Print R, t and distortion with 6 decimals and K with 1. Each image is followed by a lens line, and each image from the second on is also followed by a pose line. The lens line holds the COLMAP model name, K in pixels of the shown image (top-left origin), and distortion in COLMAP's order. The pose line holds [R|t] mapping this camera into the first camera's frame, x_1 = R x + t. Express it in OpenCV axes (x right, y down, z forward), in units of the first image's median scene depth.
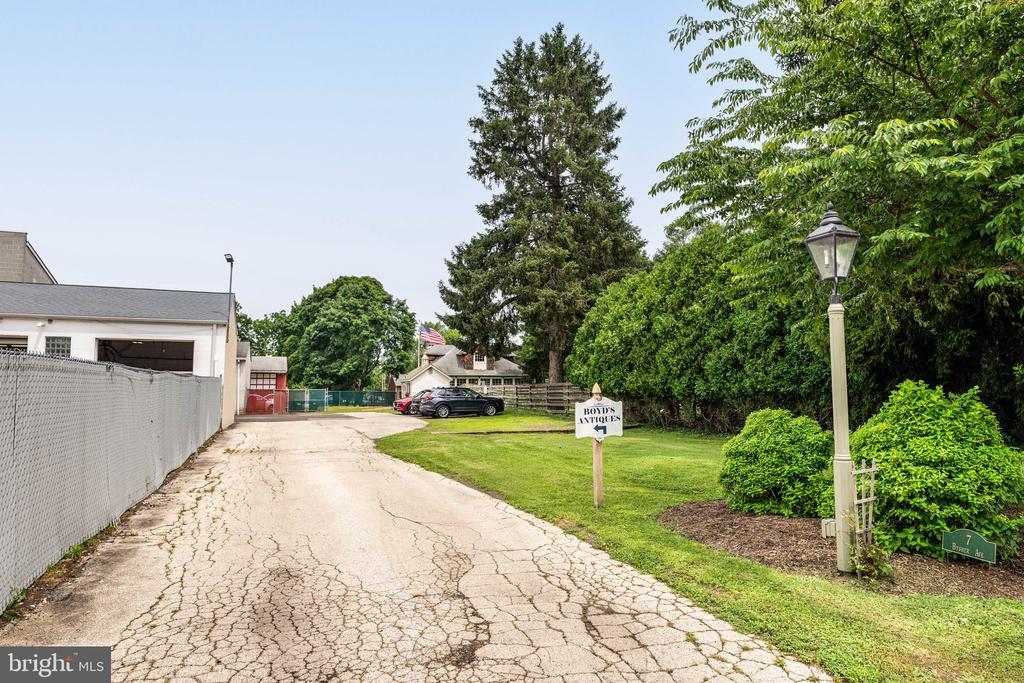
lens RADIAL K [[594.5, 0, 521.0], [0, 594.5, 342.5], [0, 0, 1]] dist [-0.003066, 0.002172]
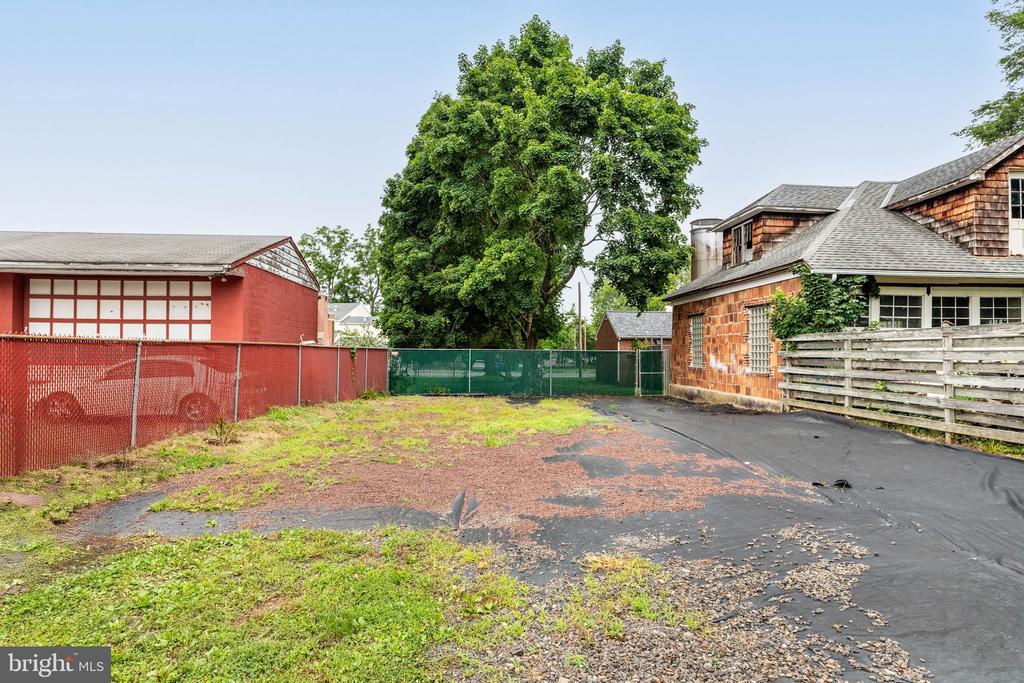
lens RADIAL K [[594.5, 0, 514.9], [0, 594.5, 335.6], [0, 0, 1]] dist [-0.003066, 0.002172]
pose [[0.949456, -0.001362, -0.313896, -0.176223], [0.018054, 0.998572, 0.050275, 0.058243], [0.313379, -0.053401, 0.948125, 0.694836]]
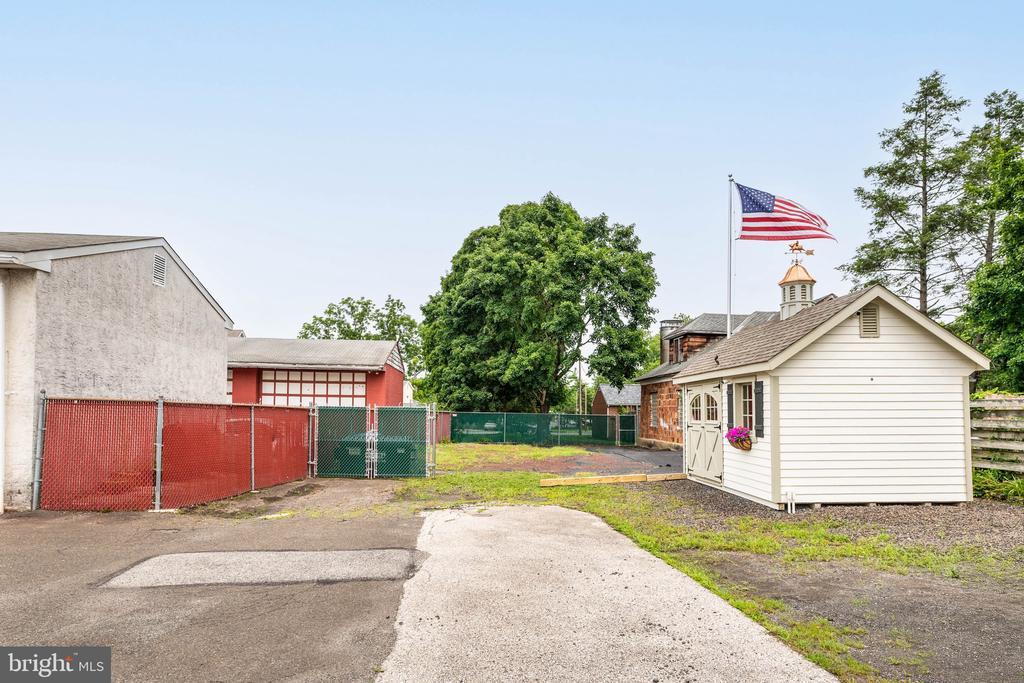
lens RADIAL K [[594.5, 0, 514.4], [0, 594.5, 350.2], [0, 0, 1]] dist [-0.003066, 0.002172]
pose [[0.948482, -0.016670, -0.316392, -0.139395], [0.008494, 0.999594, -0.027202, 0.043292], [0.316717, 0.023113, 0.948238, 0.532150]]
